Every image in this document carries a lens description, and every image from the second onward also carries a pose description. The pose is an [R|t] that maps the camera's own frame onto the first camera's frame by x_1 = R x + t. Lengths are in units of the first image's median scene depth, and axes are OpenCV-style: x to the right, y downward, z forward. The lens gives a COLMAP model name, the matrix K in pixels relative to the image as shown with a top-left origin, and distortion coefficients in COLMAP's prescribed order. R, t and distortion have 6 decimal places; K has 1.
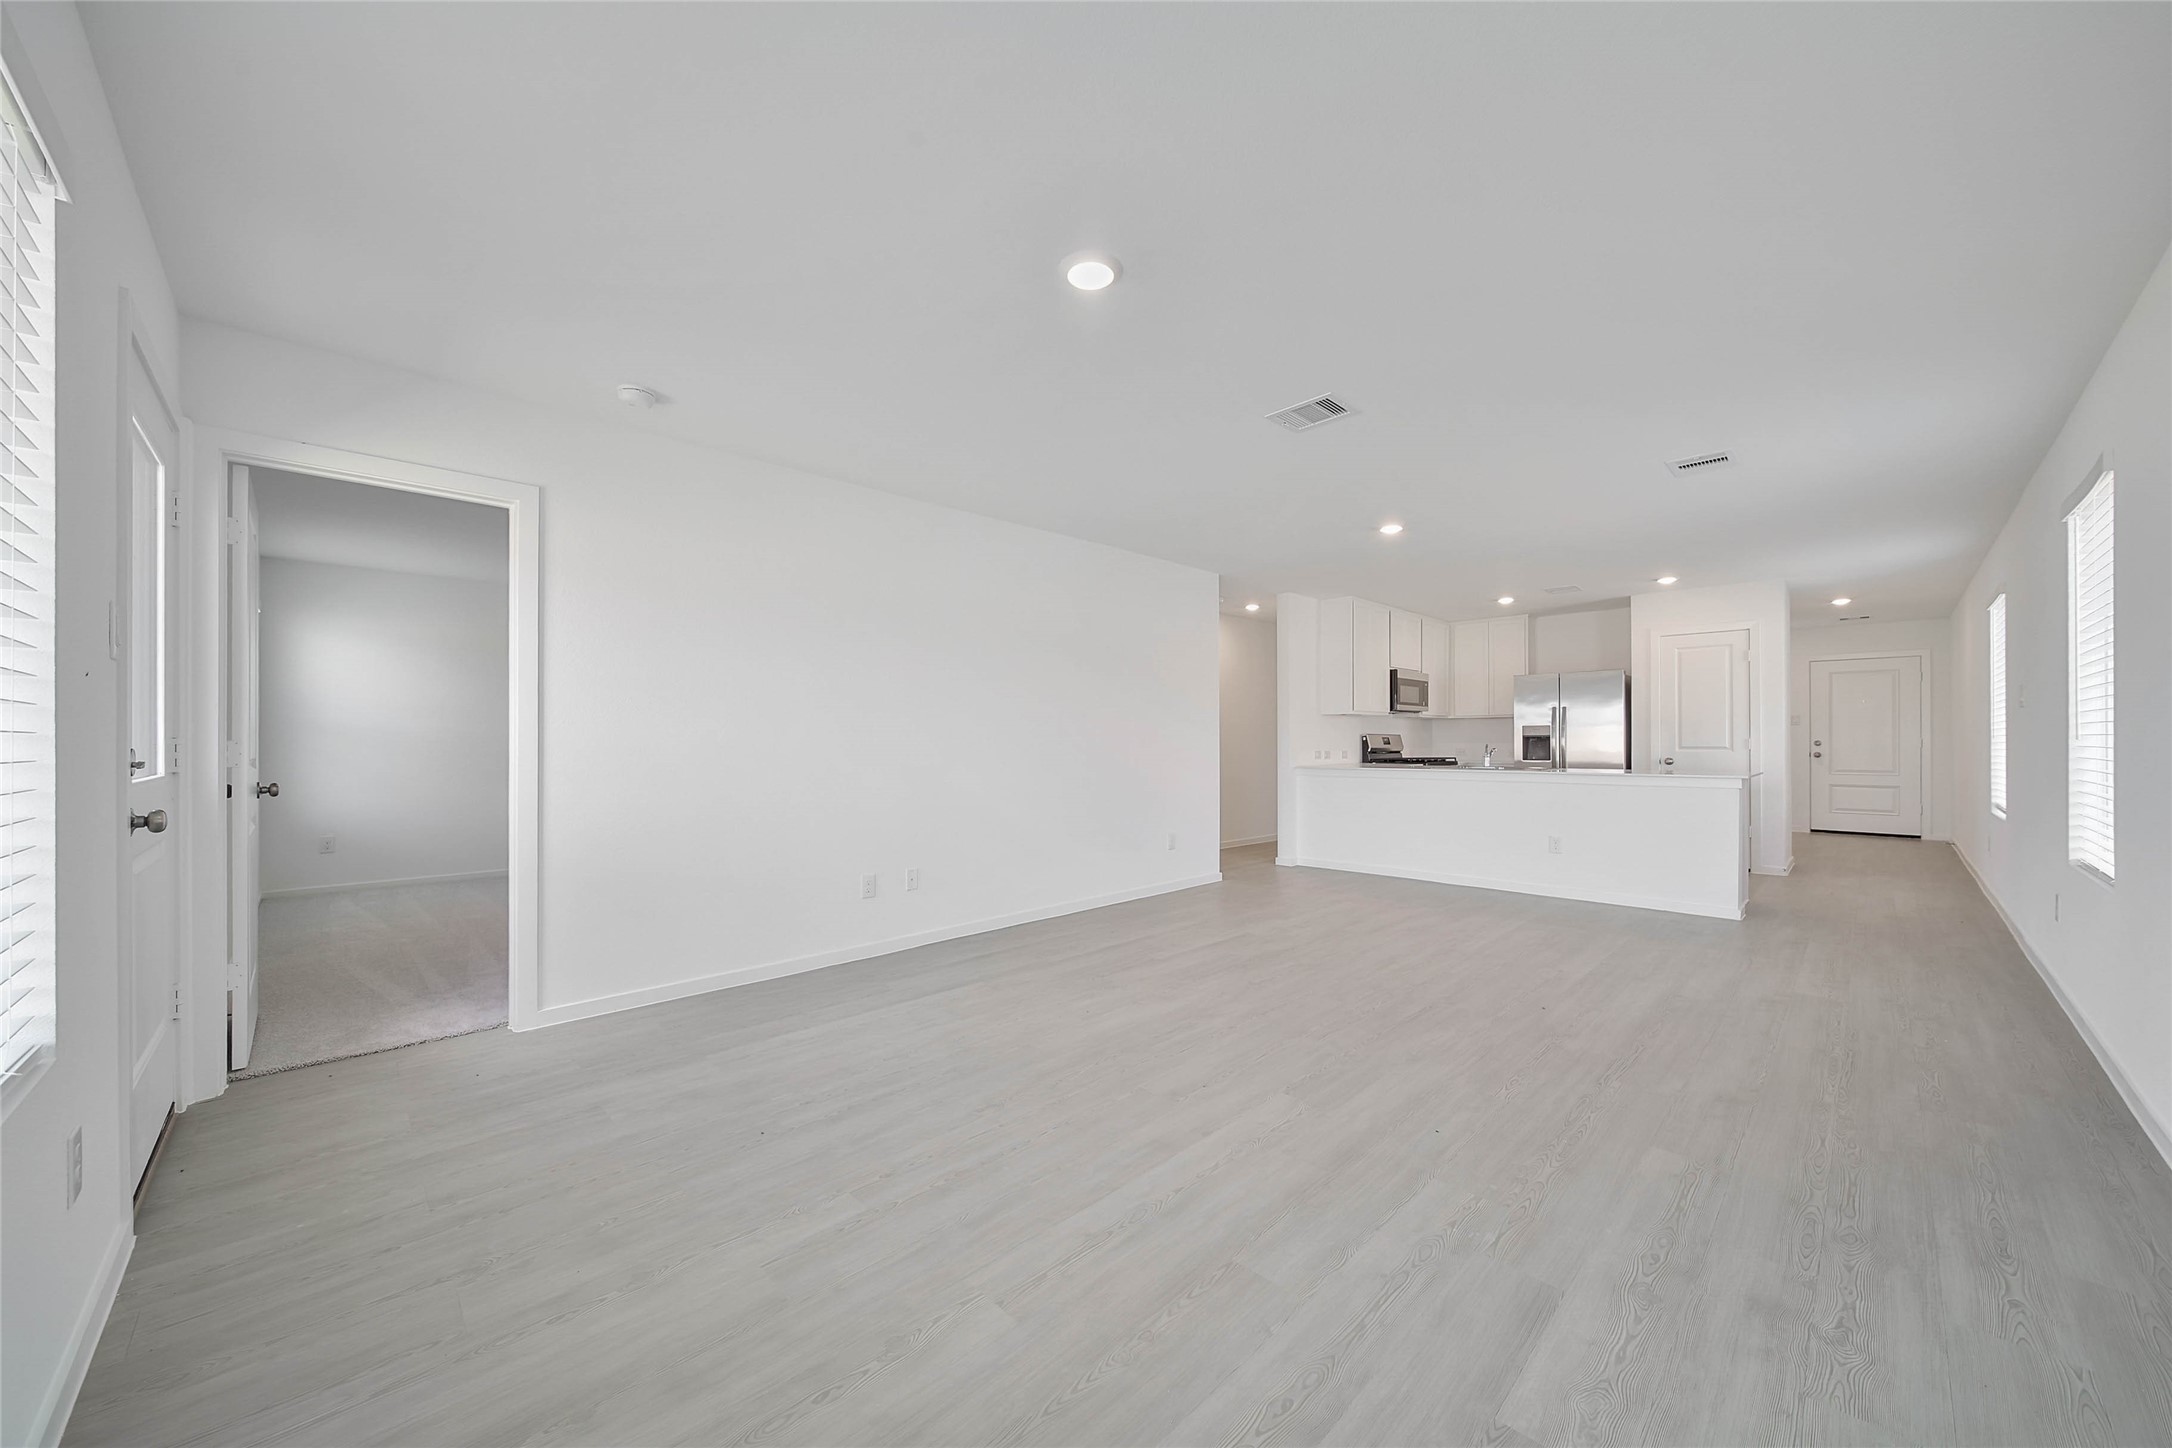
lens RADIAL K [[779.8, 0, 1086.4], [0, 779.8, 733.5], [0, 0, 1]] dist [0.000358, -0.000746]
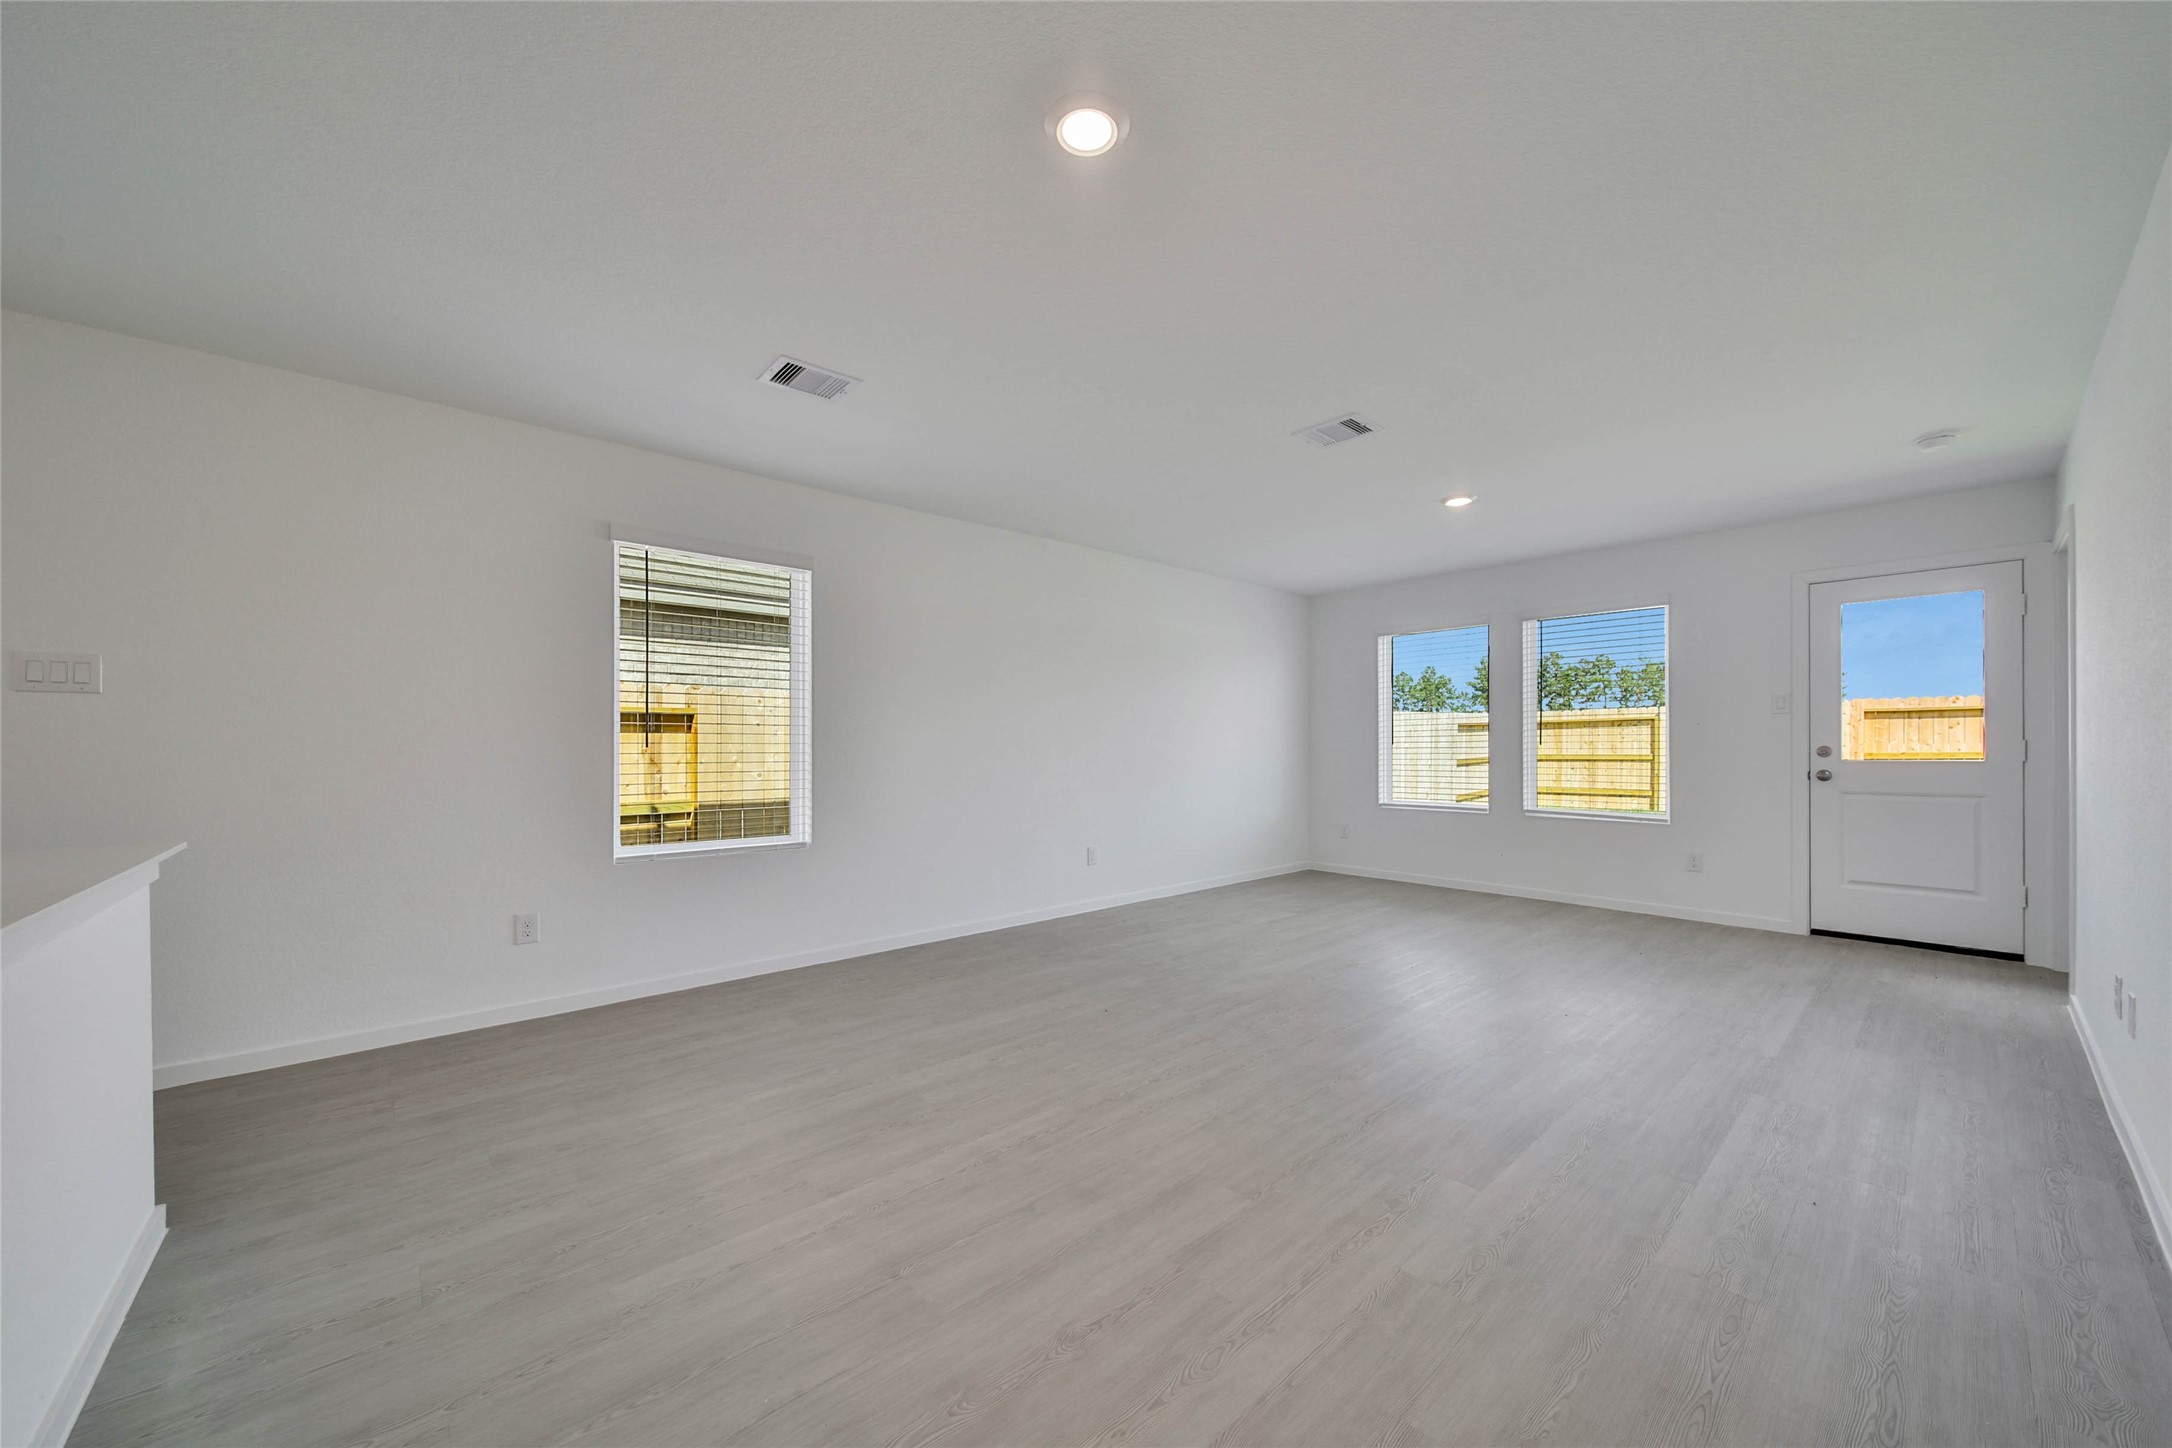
lens RADIAL K [[779.8, 0, 1093.1], [0, 779.8, 752.2], [0, 0, 1]] dist [0.000358, -0.000746]
pose [[-0.999001, 0.004131, 0.044489, 0.244340], [0.004122, 0.999991, -0.000285, 0.007824], [-0.044490, -0.000102, -0.999010, 0.880569]]
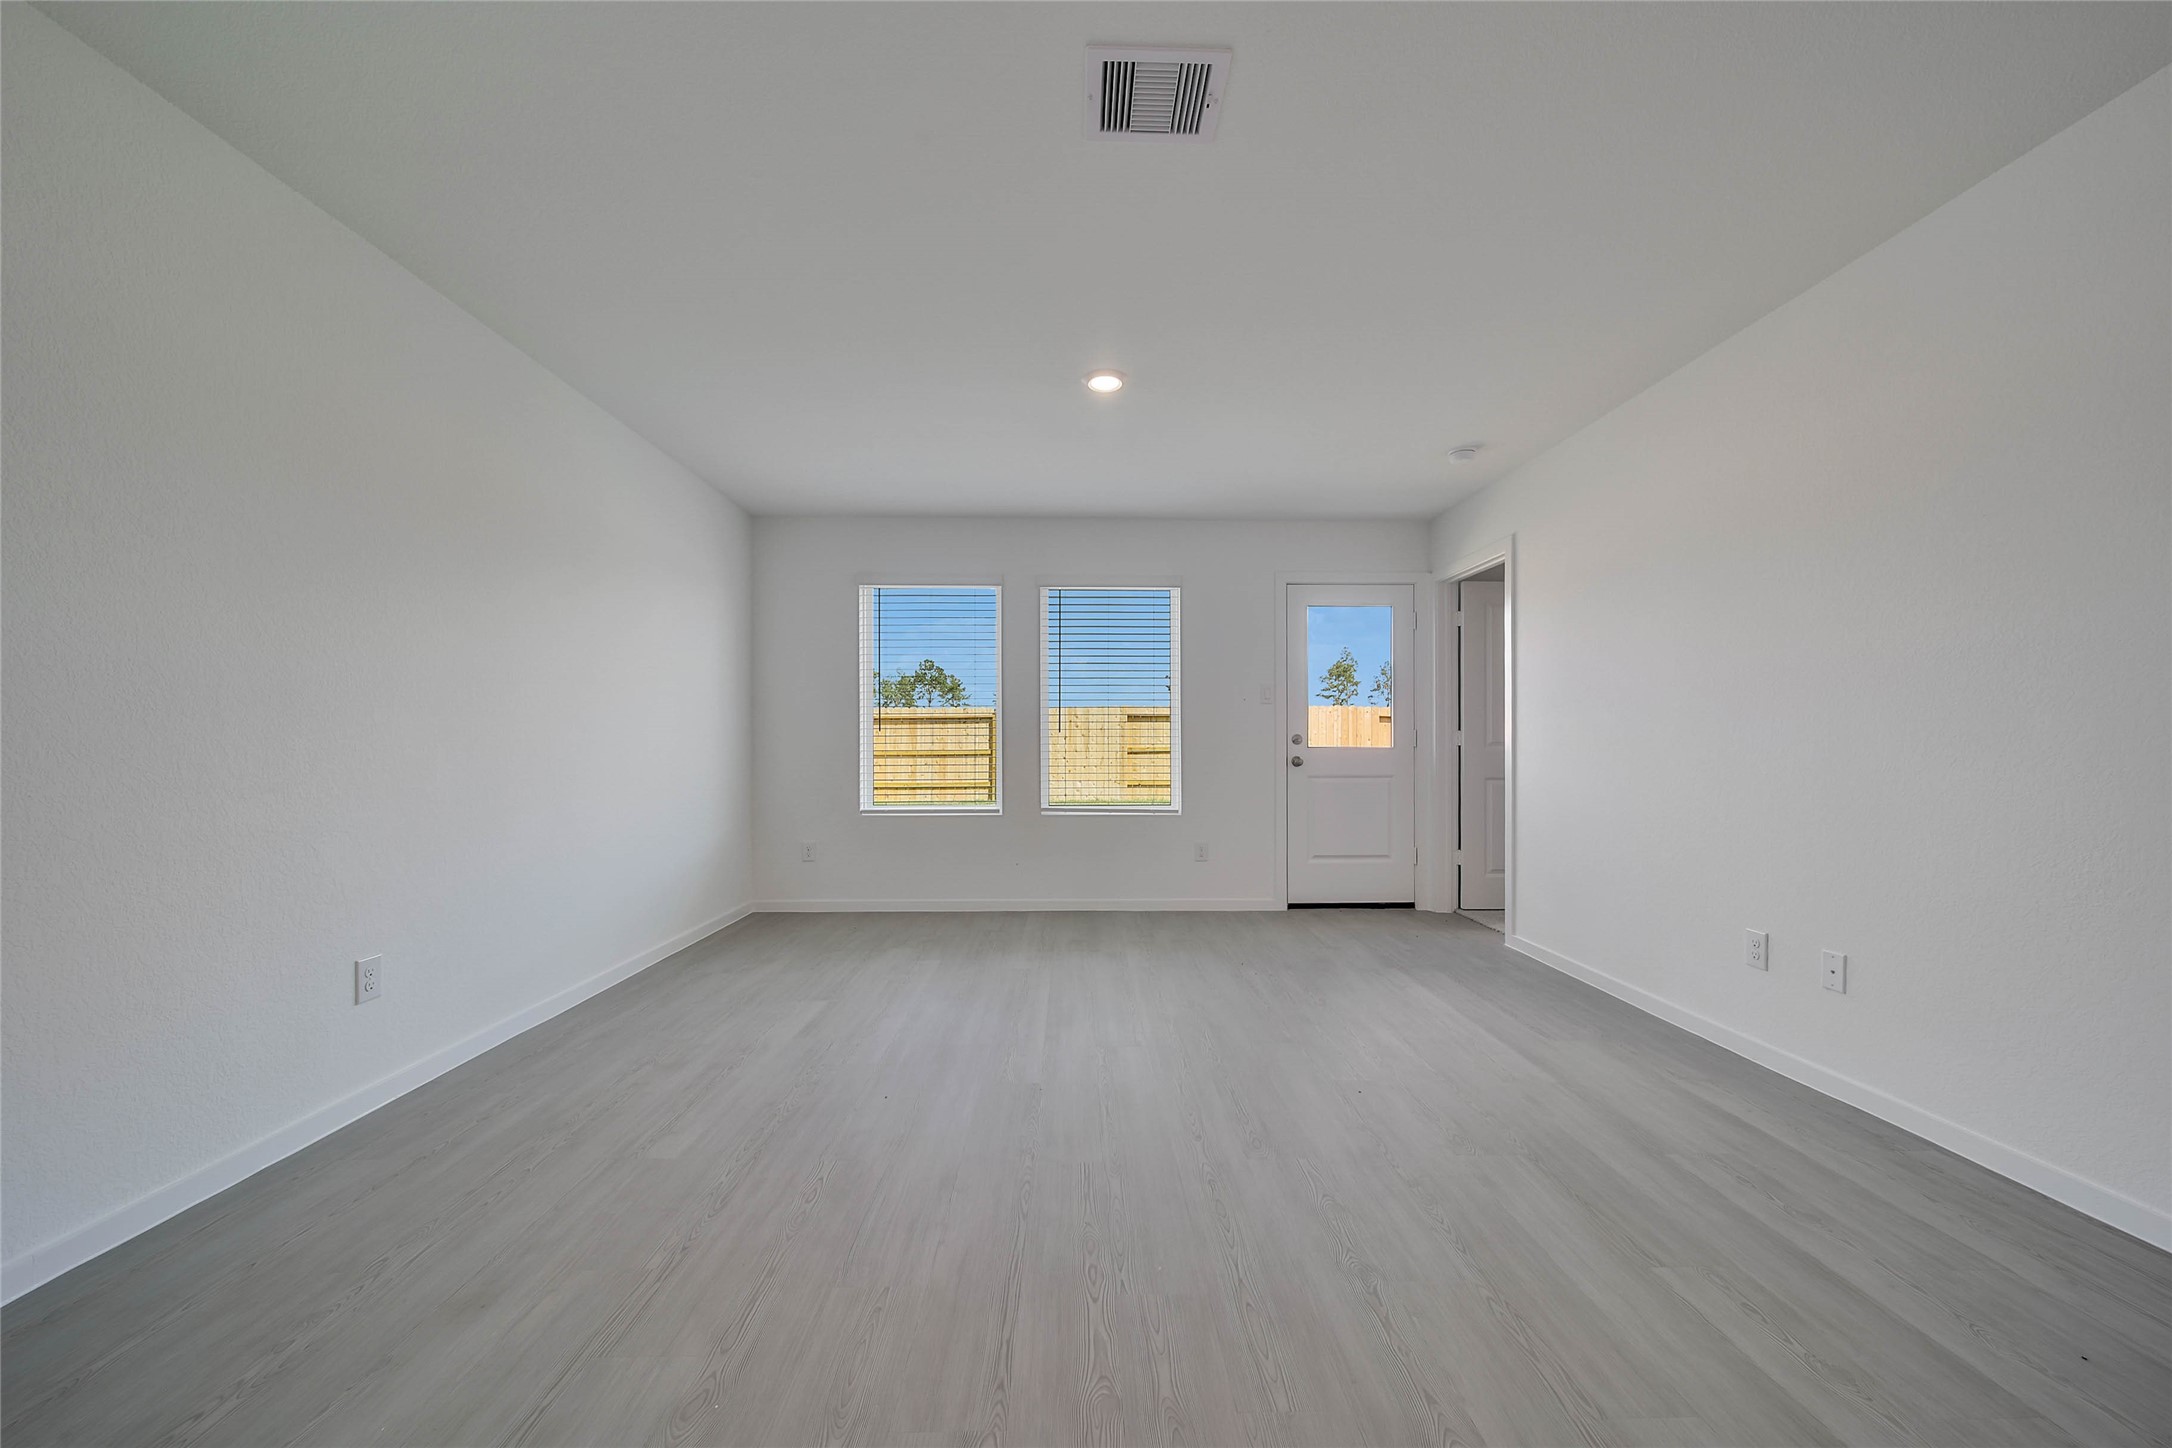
lens RADIAL K [[779.8, 0, 1092.3], [0, 779.8, 749.9], [0, 0, 1]] dist [0.000358, -0.000746]
pose [[-0.682569, 0.006666, -0.730791, 0.304181], [0.006760, 0.999973, 0.002807, 0.015411], [0.730790, -0.003025, -0.682595, 0.571472]]
